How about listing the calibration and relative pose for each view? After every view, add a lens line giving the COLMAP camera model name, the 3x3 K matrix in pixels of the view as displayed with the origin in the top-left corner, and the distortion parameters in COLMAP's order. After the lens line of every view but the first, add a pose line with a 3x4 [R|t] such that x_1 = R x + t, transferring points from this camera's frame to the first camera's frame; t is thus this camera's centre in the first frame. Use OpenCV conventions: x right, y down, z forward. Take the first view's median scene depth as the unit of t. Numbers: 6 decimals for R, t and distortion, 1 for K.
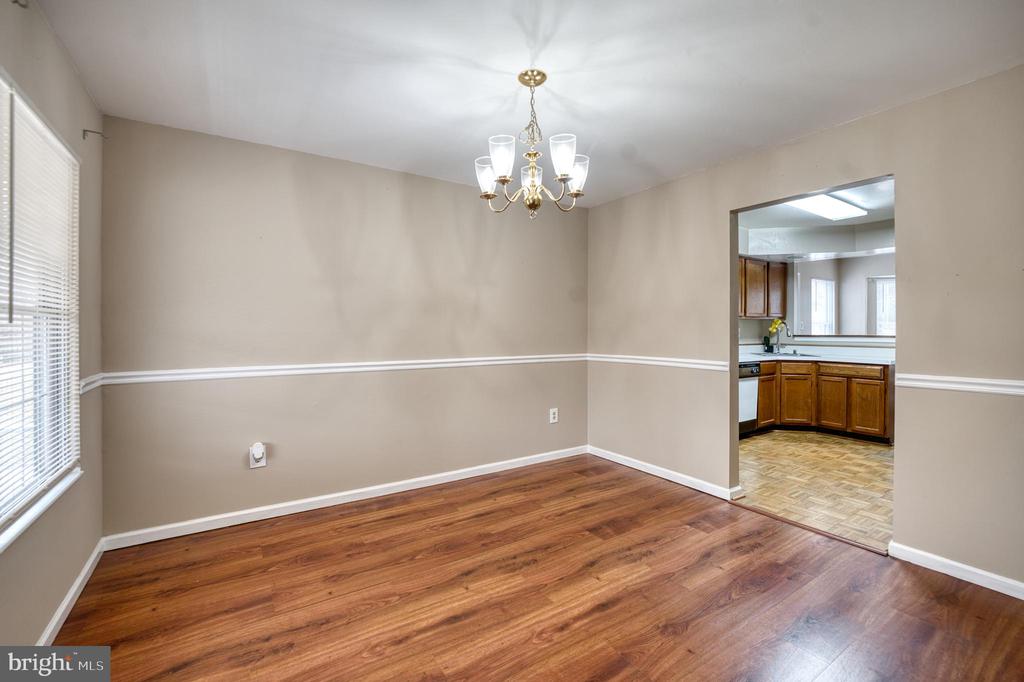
lens RADIAL K [[434.7, 0, 516.9], [0, 434.7, 336.9], [0, 0, 1]] dist [-0.003176, -0.000277]
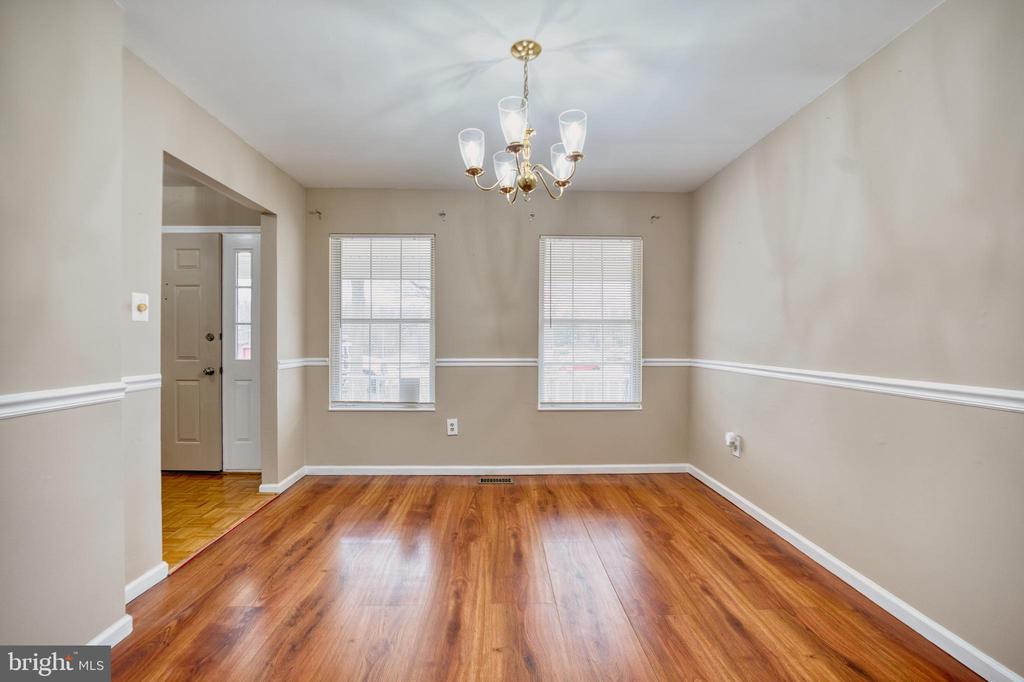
lens RADIAL K [[443.0, 0, 505.9], [0, 443.0, 348.1], [0, 0, 1]] dist [-0.021347, -0.000135]
pose [[-0.530113, 0.020460, -0.847680, 0.686850], [-0.010049, 0.999487, 0.030408, 0.004451], [0.847867, 0.024638, -0.529636, 1.179613]]
